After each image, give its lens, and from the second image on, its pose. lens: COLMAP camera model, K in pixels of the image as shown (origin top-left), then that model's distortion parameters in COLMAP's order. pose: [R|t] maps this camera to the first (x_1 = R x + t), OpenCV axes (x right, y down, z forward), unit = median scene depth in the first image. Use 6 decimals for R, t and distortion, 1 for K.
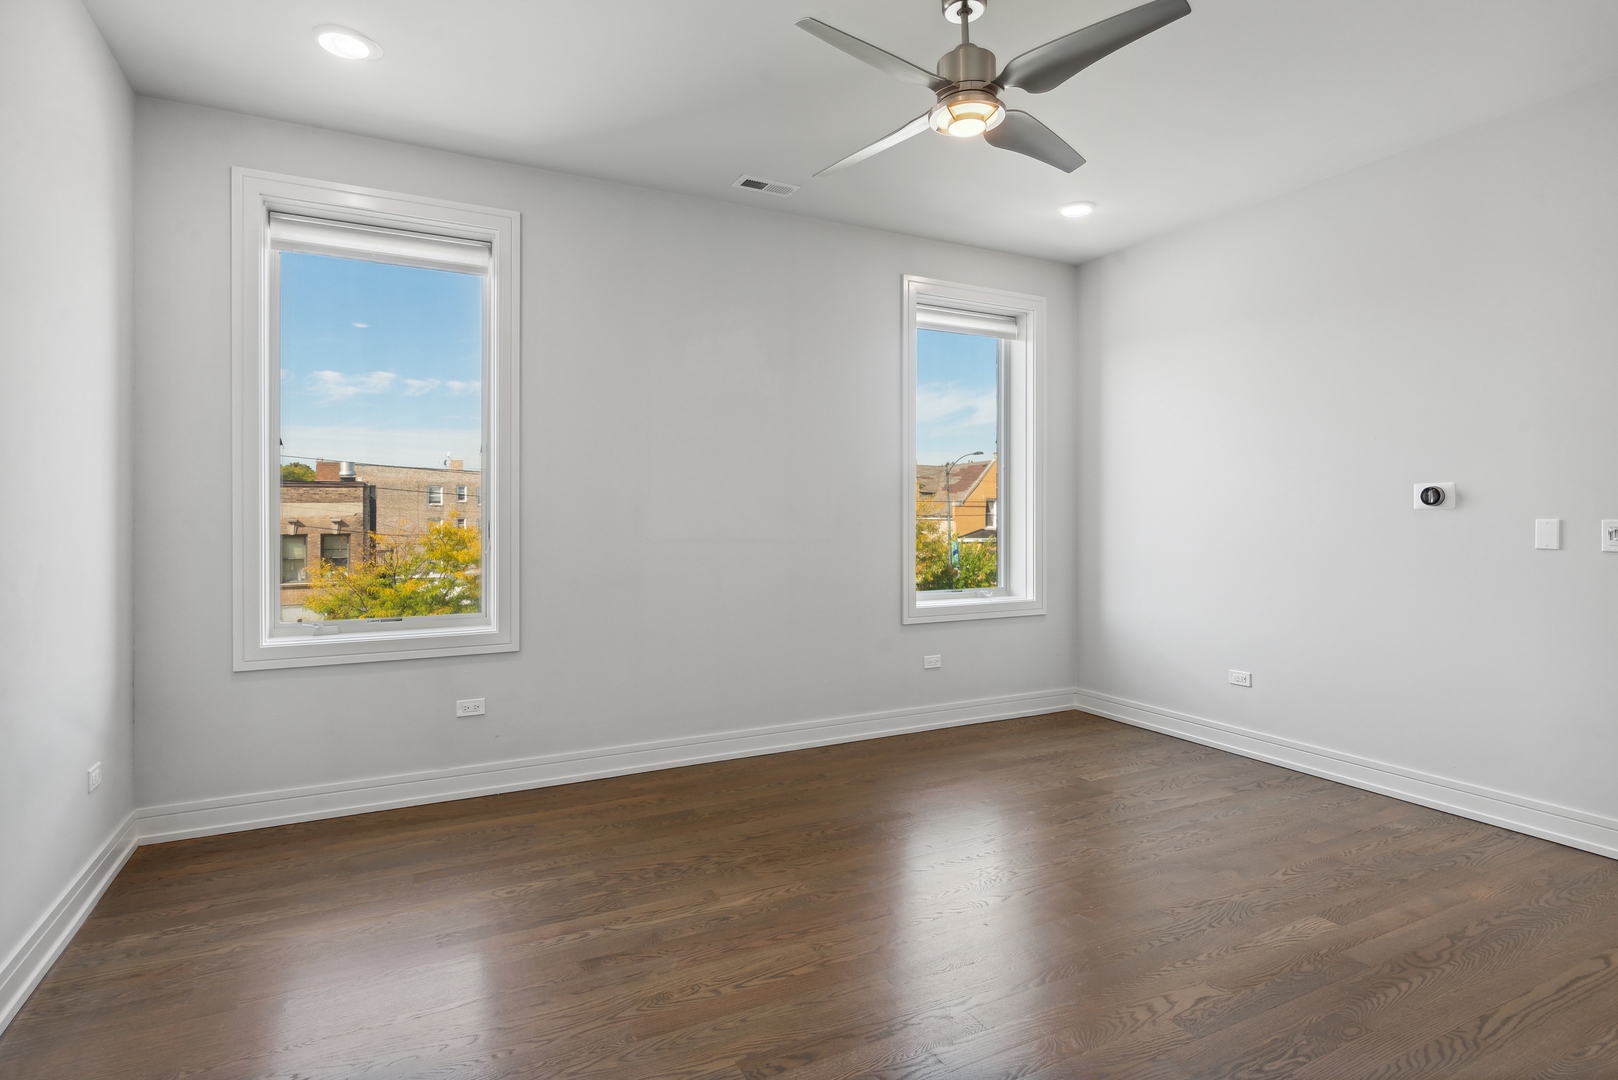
lens RADIAL K [[832.3, 0, 813.3], [0, 832.3, 515.0], [0, 0, 1]] dist [0.003013, 0.000811]
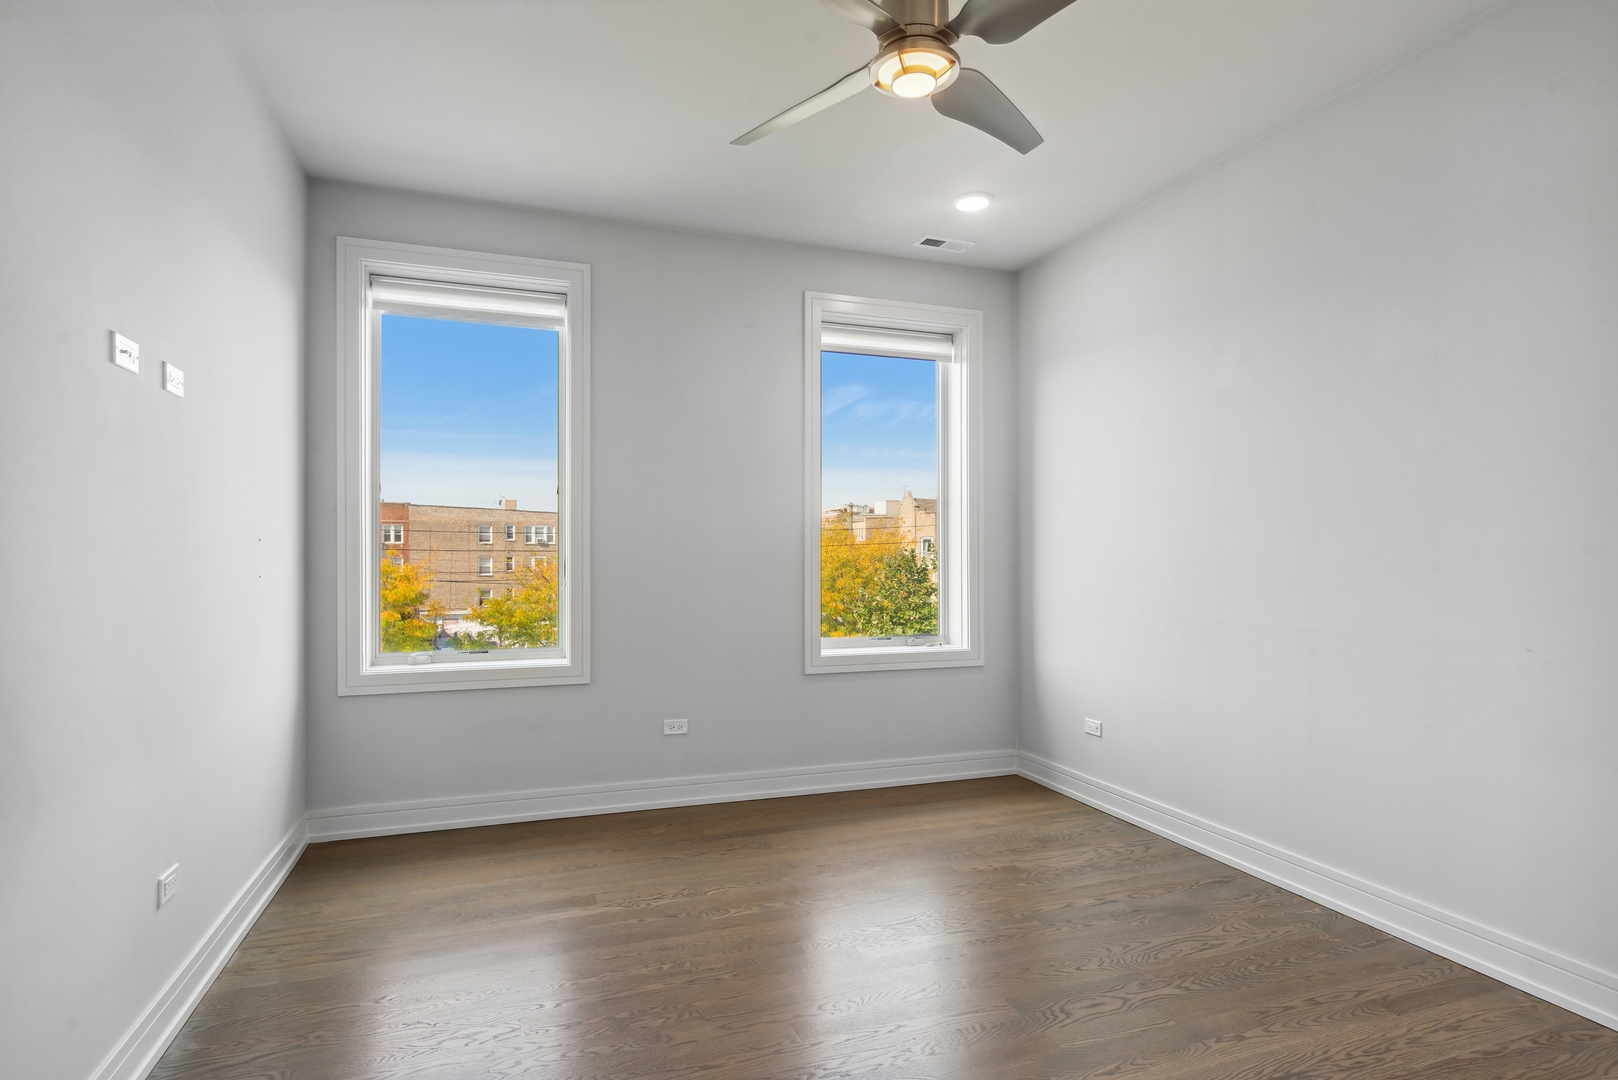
lens RADIAL K [[807.2, 0, 808.5], [0, 807.2, 548.9], [0, 0, 1]] dist [0.001356, 0.000553]
pose [[0.988108, 0.003218, -0.153727, 0.108079], [-0.004267, 0.999970, -0.006496, 0.000109], [0.153701, 0.007074, 0.988092, 0.055617]]
